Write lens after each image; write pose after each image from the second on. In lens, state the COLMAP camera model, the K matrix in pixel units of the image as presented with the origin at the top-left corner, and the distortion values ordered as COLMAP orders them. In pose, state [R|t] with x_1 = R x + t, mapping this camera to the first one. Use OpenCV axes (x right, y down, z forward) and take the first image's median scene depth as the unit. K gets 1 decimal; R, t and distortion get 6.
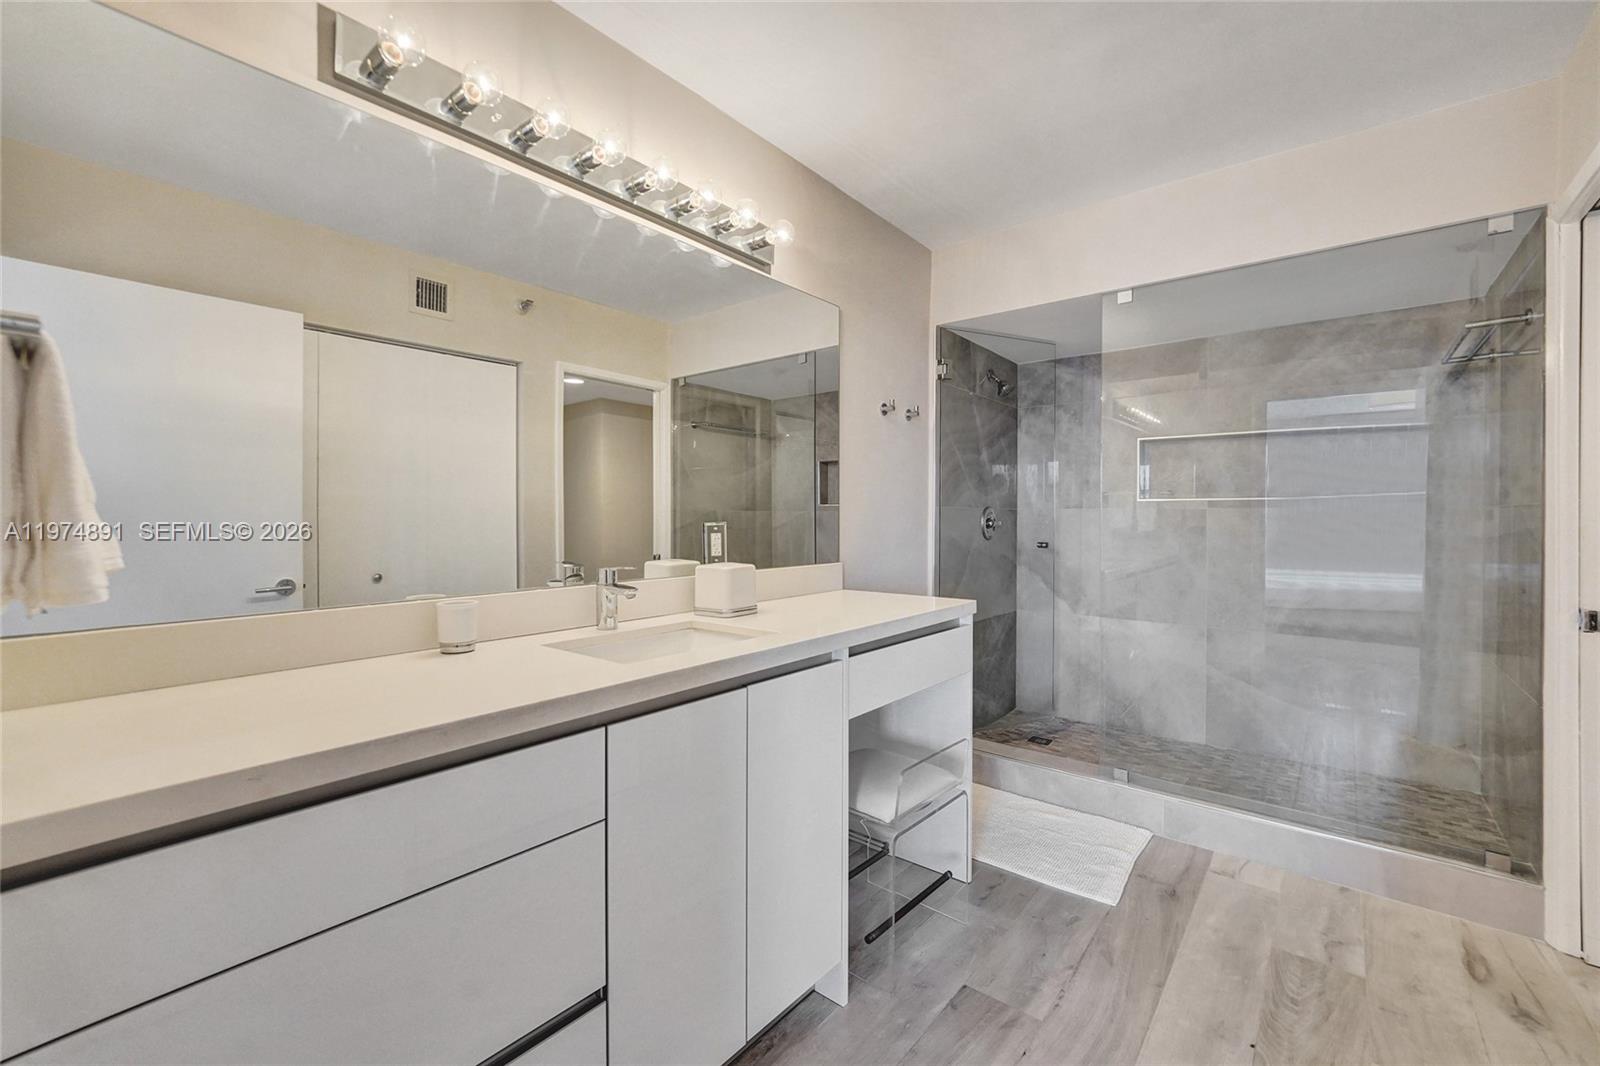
lens RADIAL K [[660.5, 0, 794.4], [0, 660.5, 521.5], [0, 0, 1]] dist [-0.020654, 0.000428]
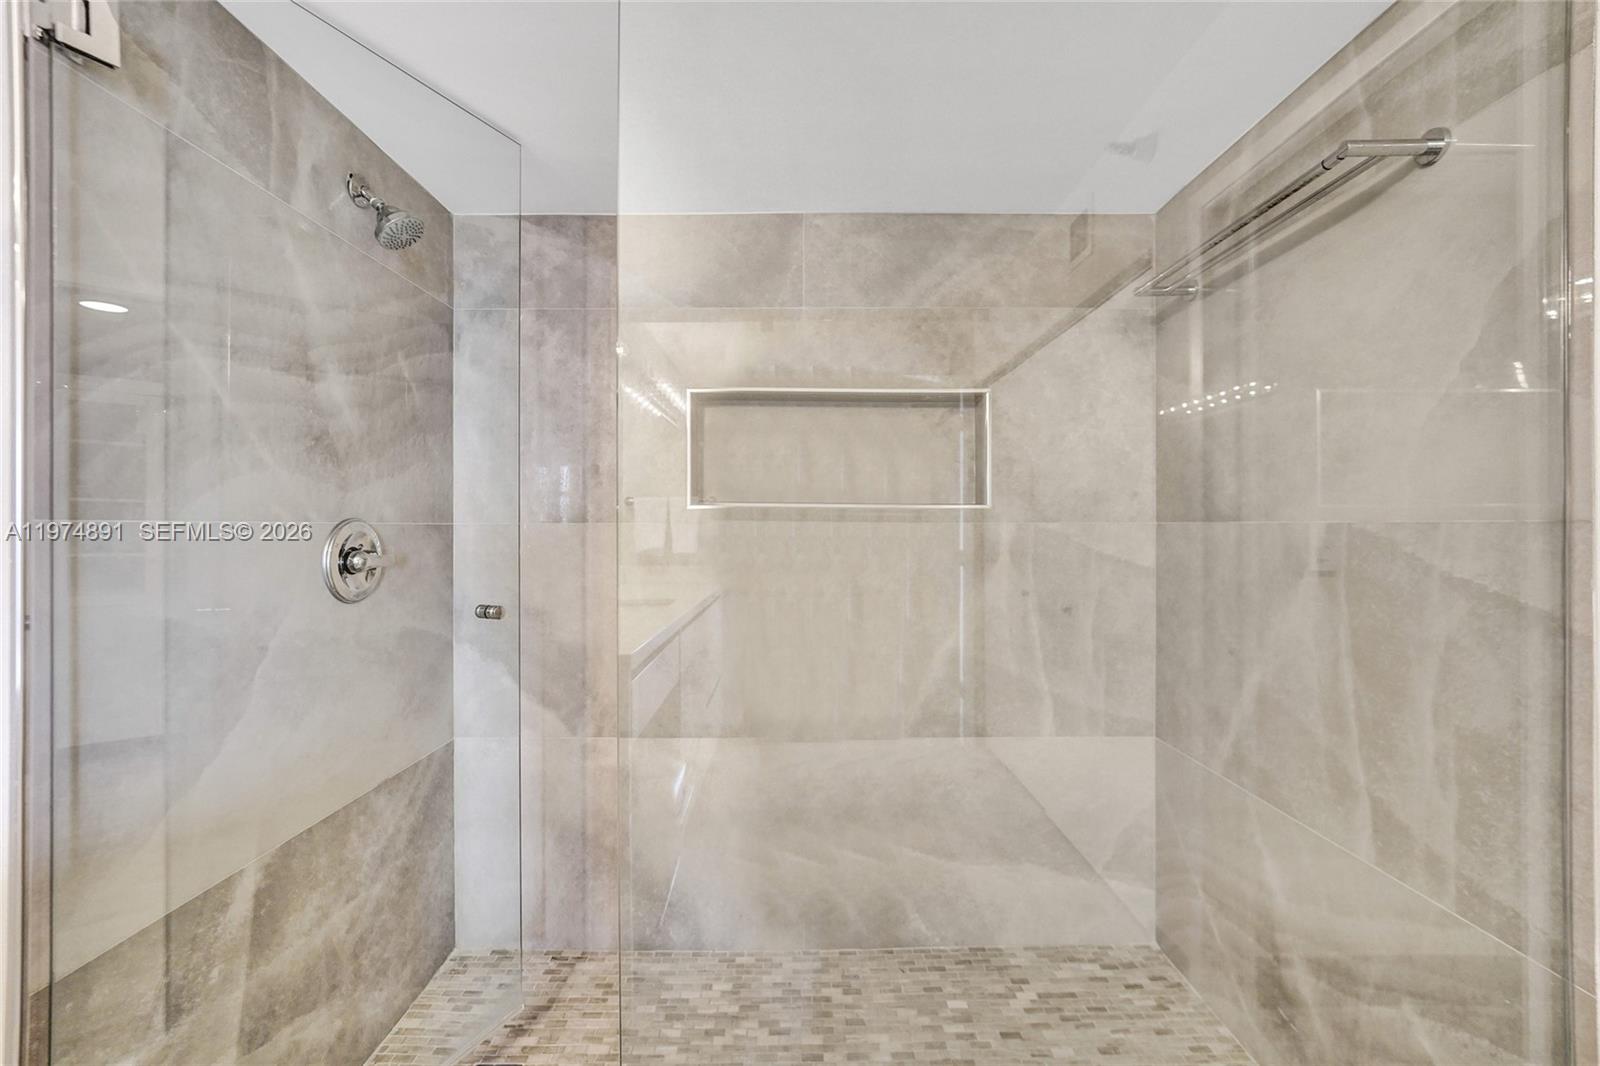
lens RADIAL K [[657.6, 0, 803.3], [0, 657.6, 530.8], [0, 0, 1]] dist [-0.023244, -0.000013]
pose [[0.771997, -0.008268, 0.635572, 0.258822], [0.006609, 0.999966, 0.004980, -0.015517], [-0.635592, 0.000356, 0.772025, 0.532551]]
